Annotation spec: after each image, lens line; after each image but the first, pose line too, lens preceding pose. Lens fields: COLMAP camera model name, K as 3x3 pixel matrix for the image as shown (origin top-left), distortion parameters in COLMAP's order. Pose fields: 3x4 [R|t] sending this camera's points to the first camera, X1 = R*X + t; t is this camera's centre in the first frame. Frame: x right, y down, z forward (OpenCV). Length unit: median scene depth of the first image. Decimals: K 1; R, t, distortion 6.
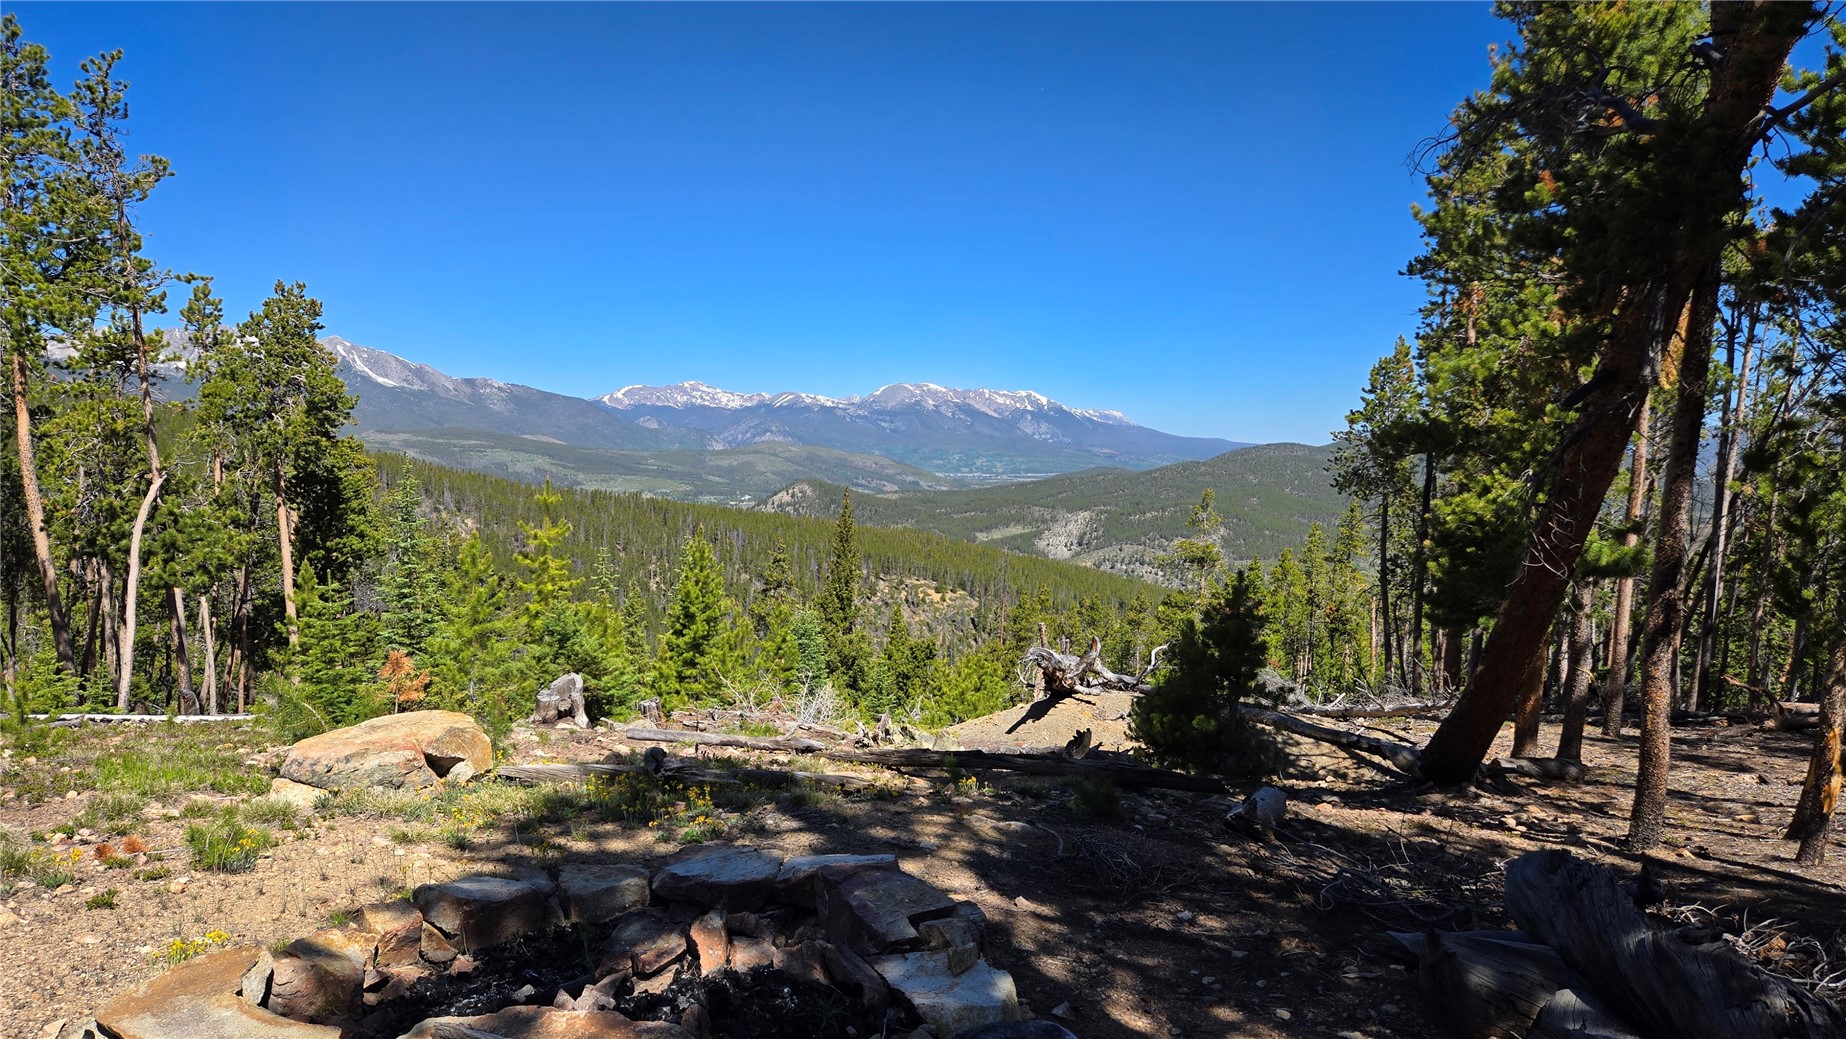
lens RADIAL K [[1243.3, 0, 913.7], [0, 1243.3, 521.5], [0, 0, 1]] dist [0.099732, -0.060308]
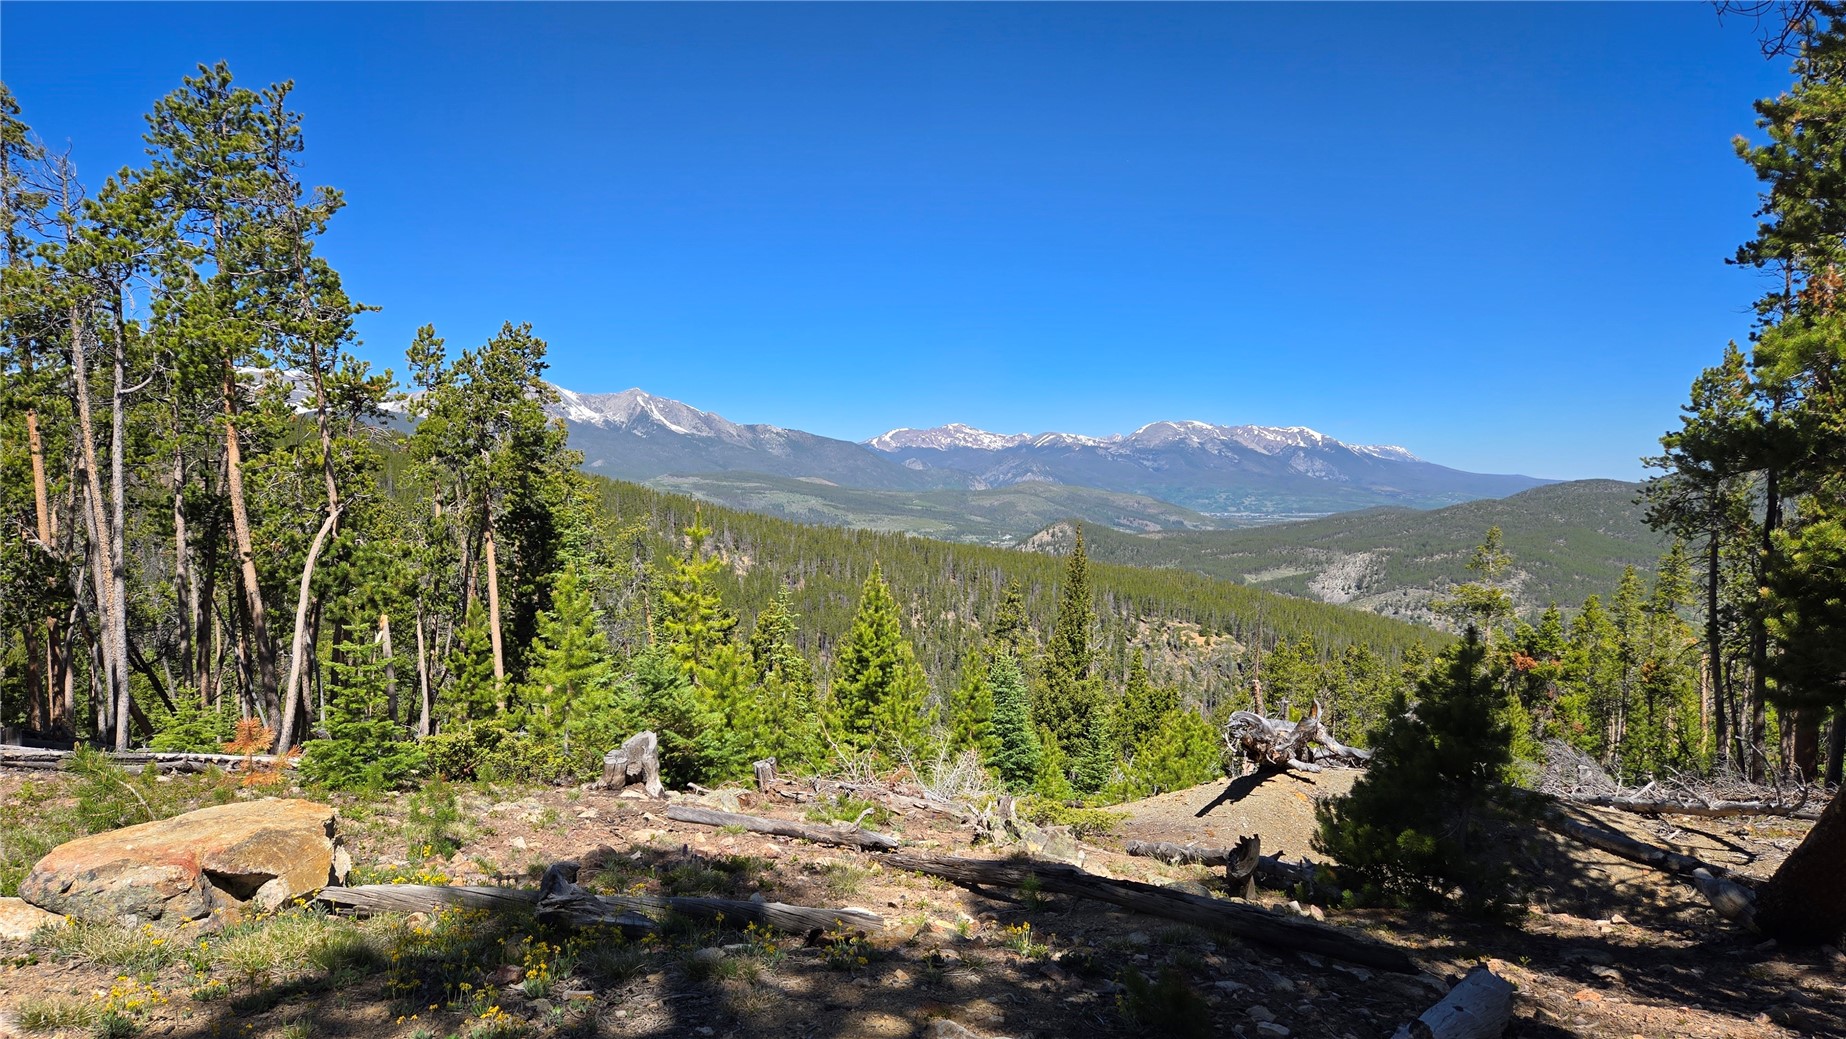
lens RADIAL K [[1234.7, 0, 932.6], [0, 1234.7, 522.3], [0, 0, 1]] dist [0.104425, -0.087986]
pose [[0.980401, 0.000073, -0.197012, 0.003284], [-0.006324, 0.999496, -0.031098, 0.000126], [0.196910, 0.031734, 0.979908, 0.007598]]
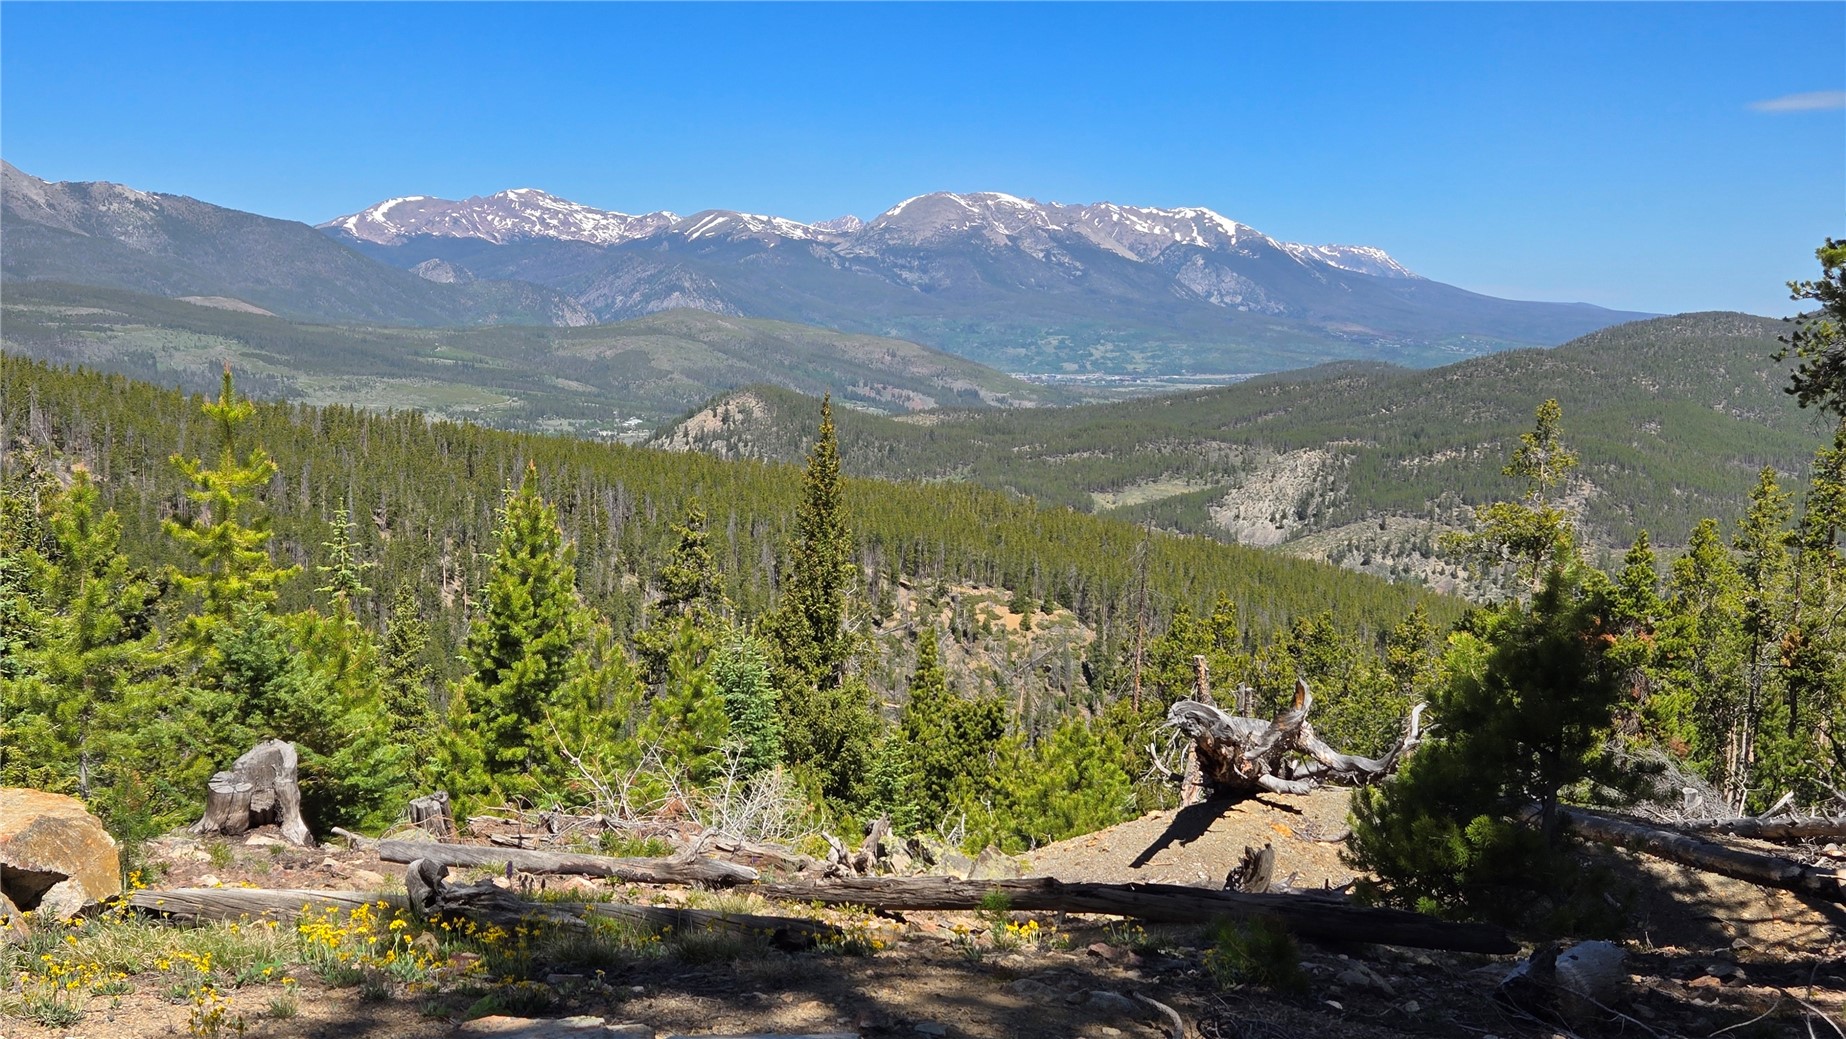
lens RADIAL K [[1169.2, 0, 801.7], [0, 1169.2, 494.4], [0, 0, 1]] dist [0.046321, -0.027745]
pose [[0.995937, -0.005376, -0.089888, -0.024751], [0.003383, 0.999745, -0.022317, 0.020254], [0.089985, 0.021922, 0.995702, 0.536103]]
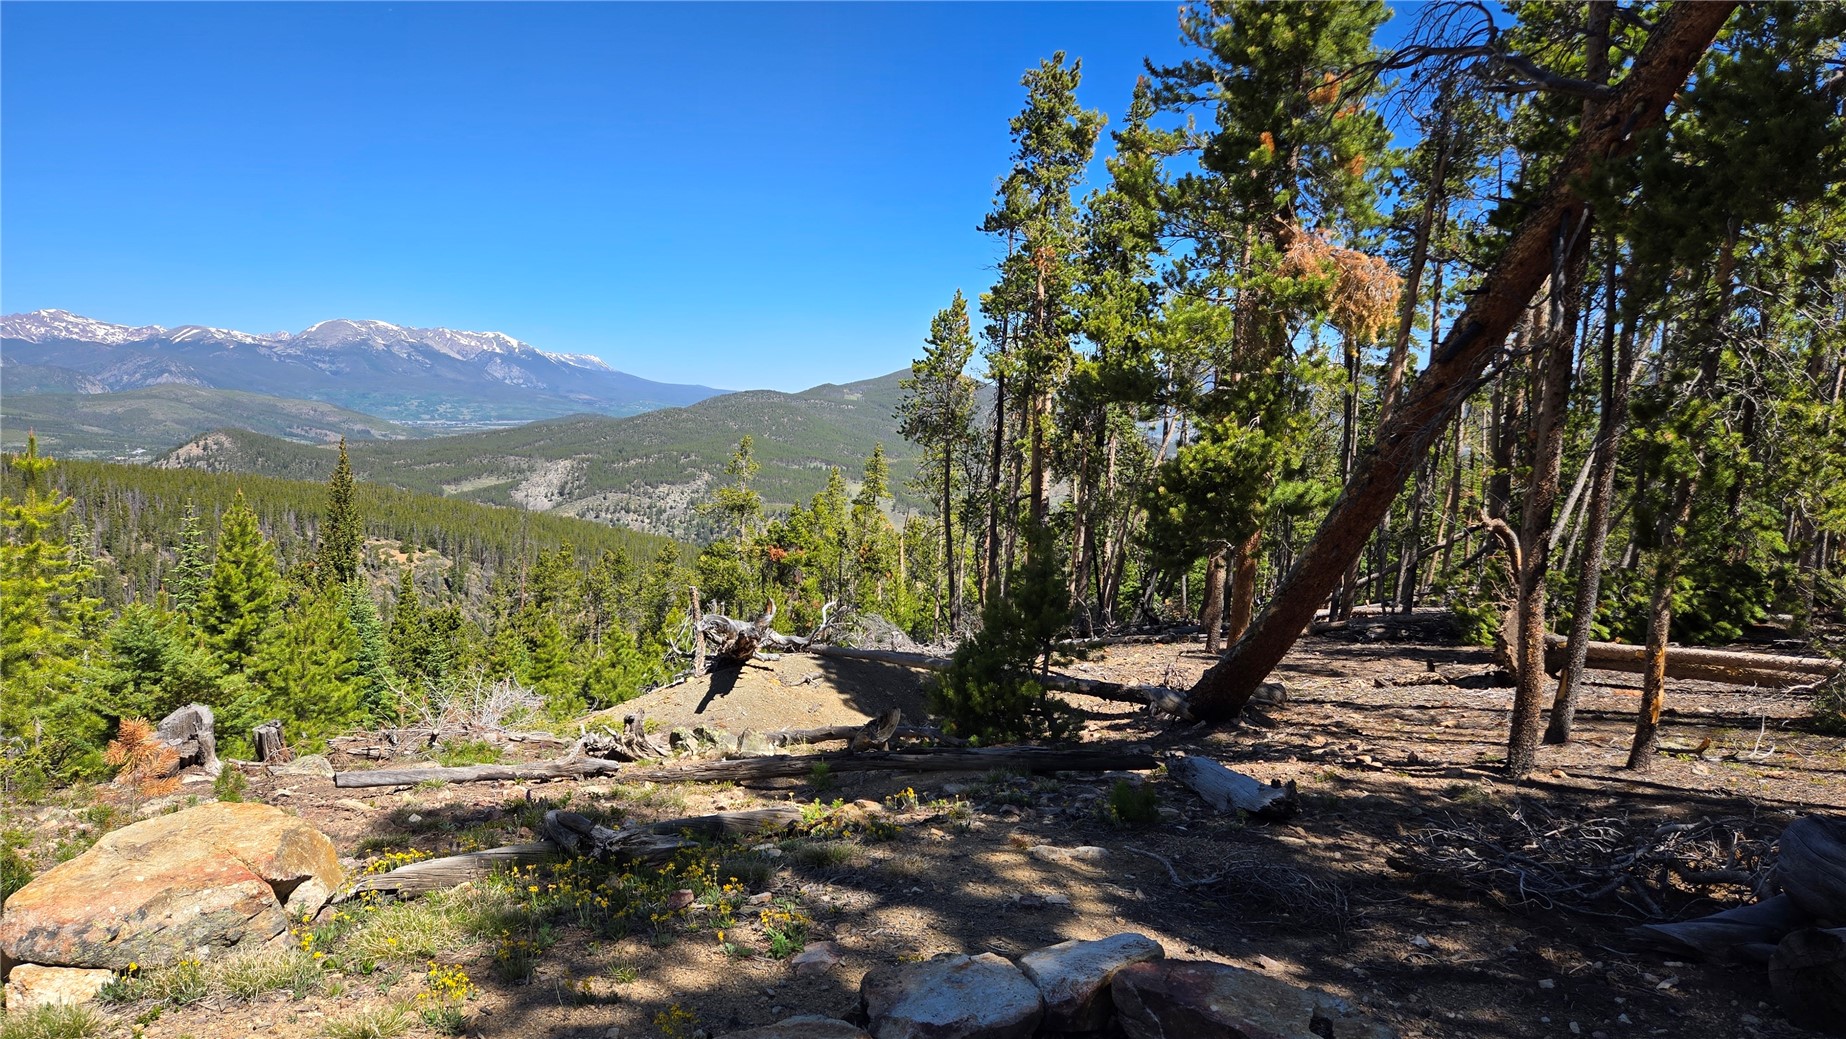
lens RADIAL K [[1234.7, 0, 932.6], [0, 1234.7, 522.3], [0, 0, 1]] dist [0.104425, -0.087986]
pose [[0.908520, -0.043441, 0.415578, -0.006923], [0.025165, 0.998464, 0.049357, -0.000414], [-0.417084, -0.034384, 0.908217, 0.005828]]
